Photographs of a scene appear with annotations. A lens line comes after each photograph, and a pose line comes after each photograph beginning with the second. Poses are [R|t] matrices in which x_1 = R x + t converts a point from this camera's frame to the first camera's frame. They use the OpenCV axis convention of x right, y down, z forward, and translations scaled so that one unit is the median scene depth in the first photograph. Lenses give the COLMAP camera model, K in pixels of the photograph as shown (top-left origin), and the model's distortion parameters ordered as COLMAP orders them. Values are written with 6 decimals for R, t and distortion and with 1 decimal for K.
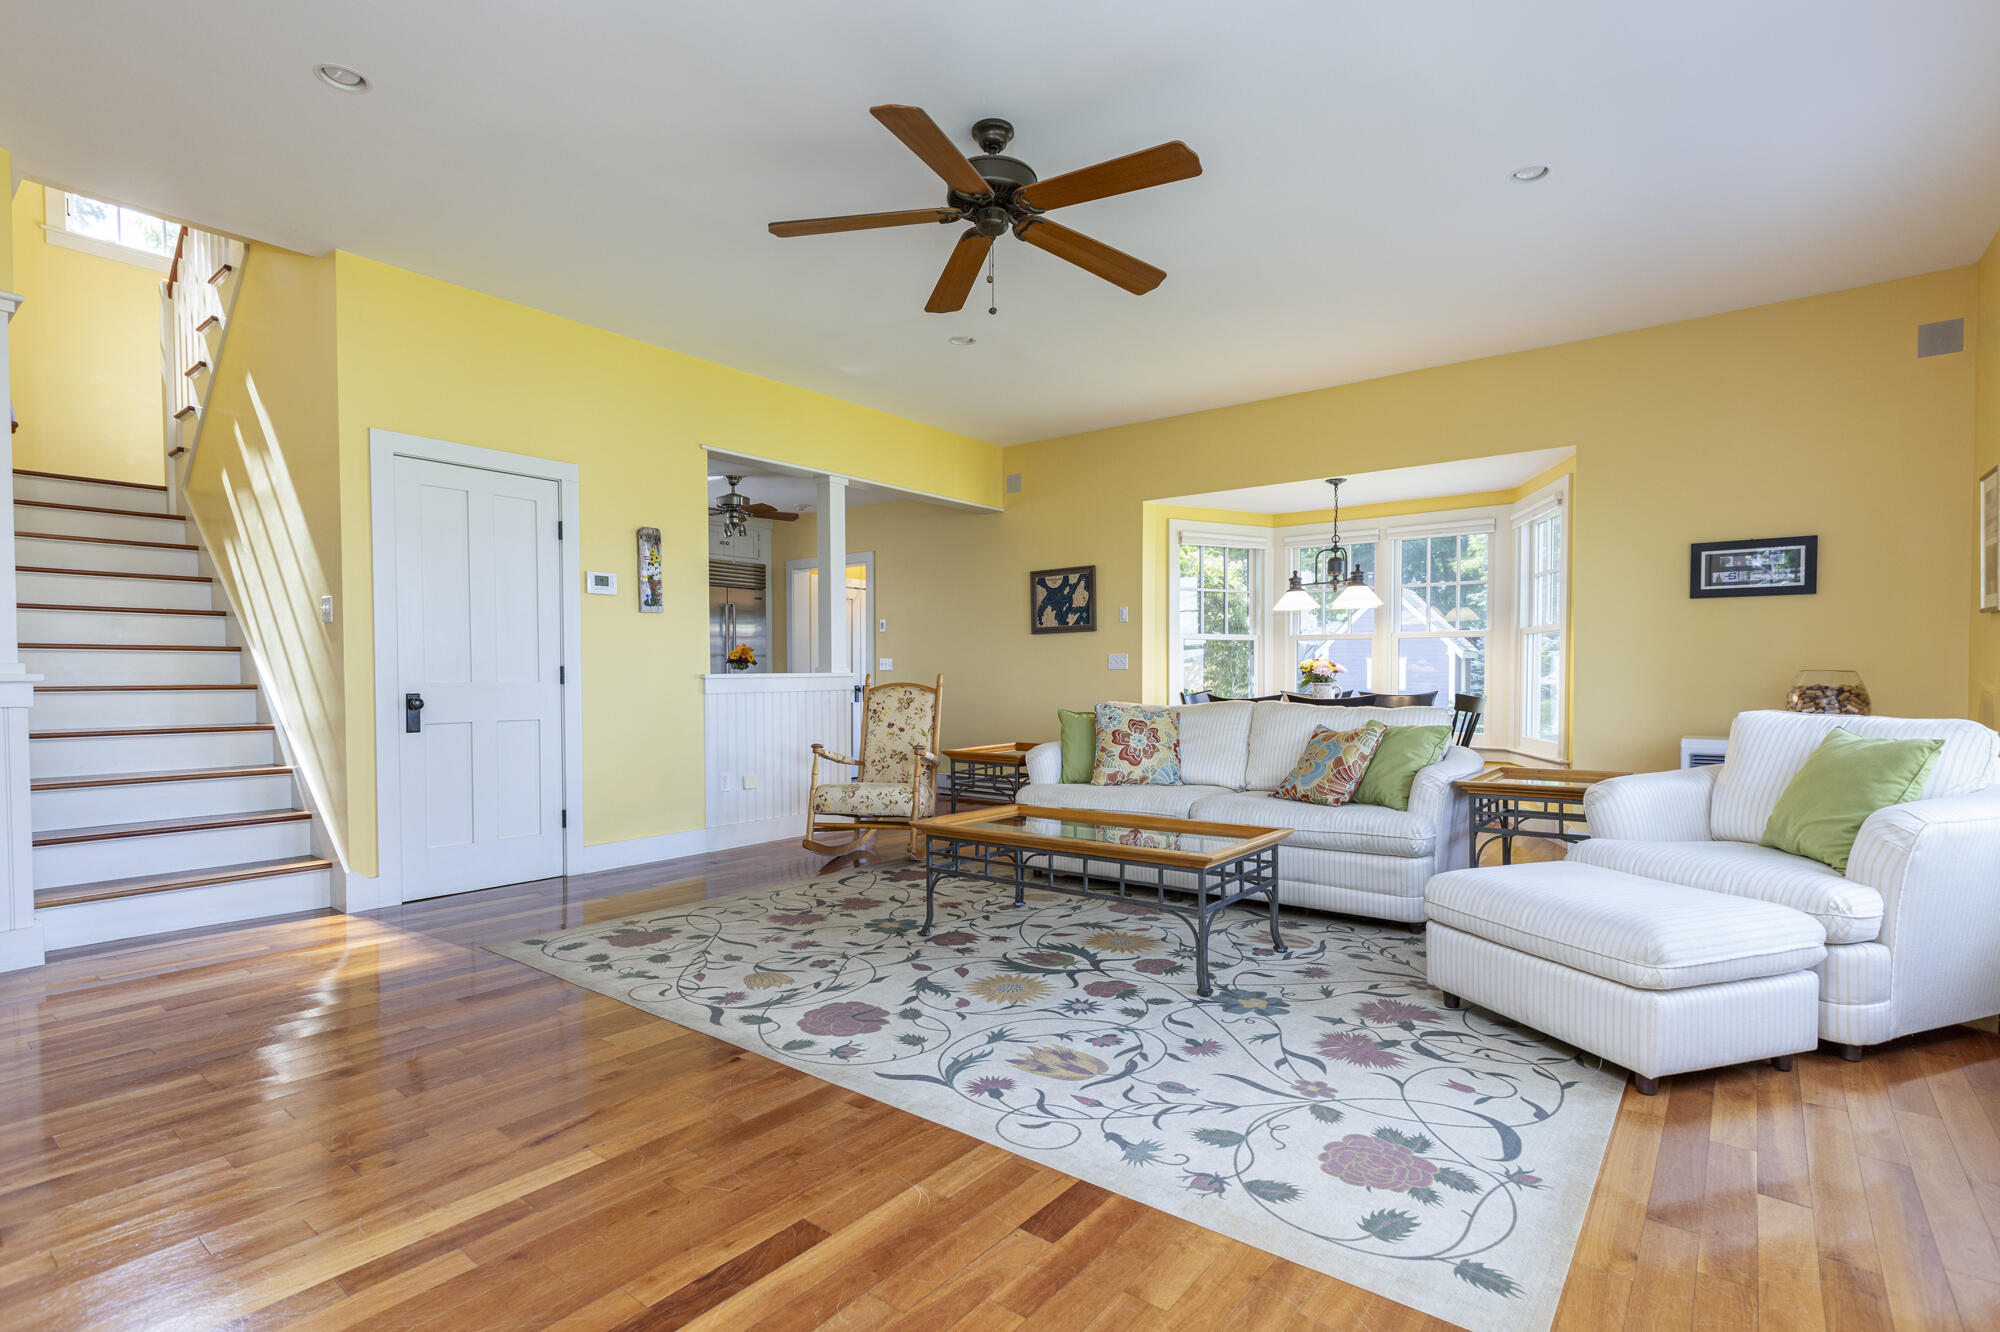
lens RADIAL K [[937.7, 0, 1004.9], [0, 937.7, 694.1], [0, 0, 1]] dist [-0.000546, -0.000090]
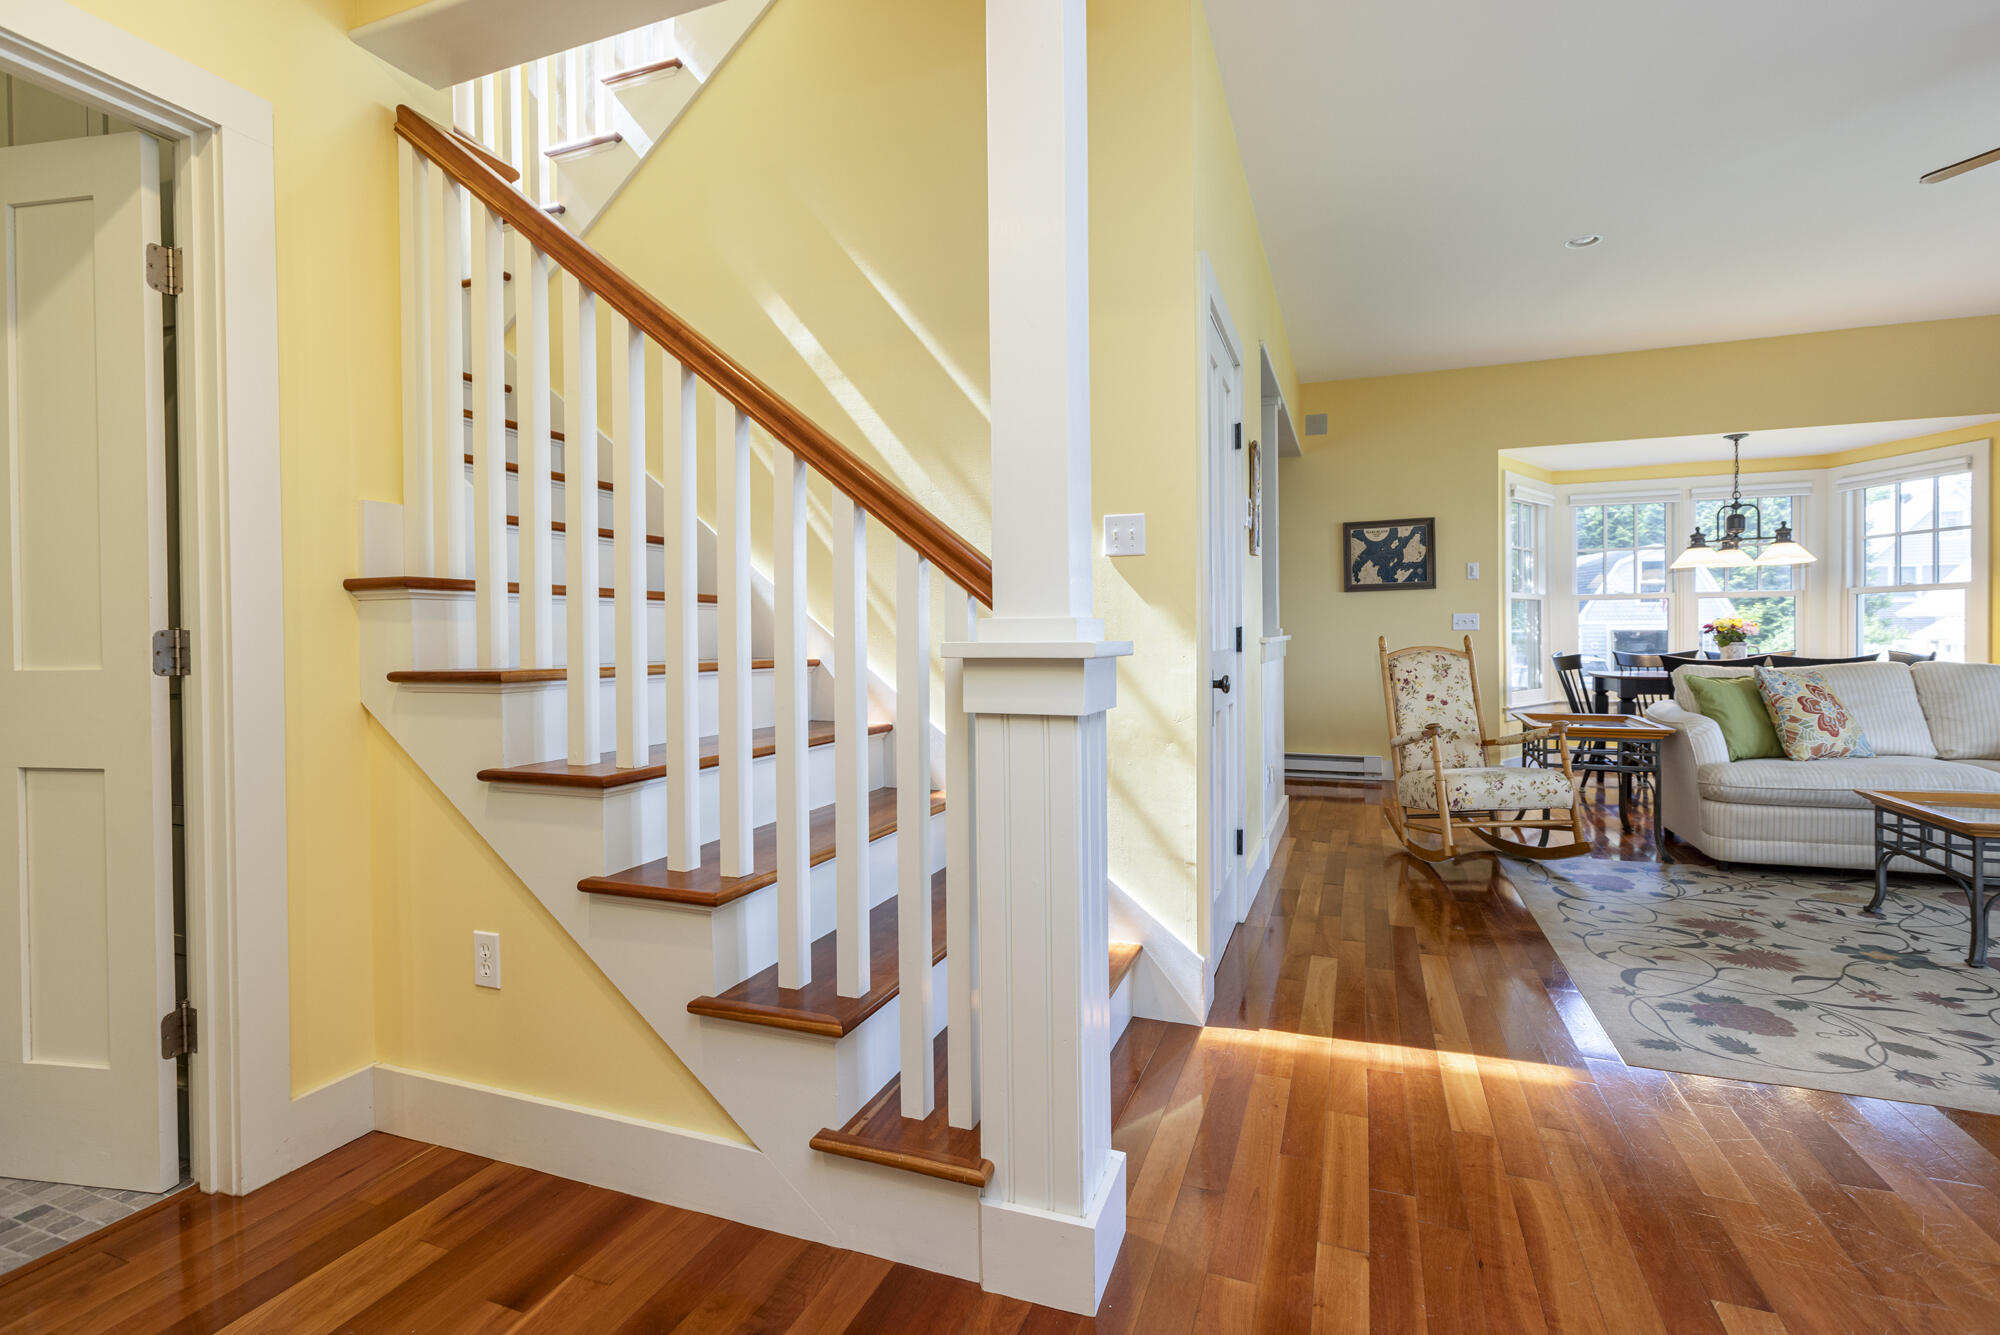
lens RADIAL K [[915.1, 0, 990.1], [0, 915.1, 646.4], [0, 0, 1]] dist [0.000385, -0.000187]
pose [[0.959260, -0.009746, 0.282358, -0.621858], [0.013411, 0.999849, -0.011050, -0.007210], [-0.282208, 0.014386, 0.959245, 0.284115]]
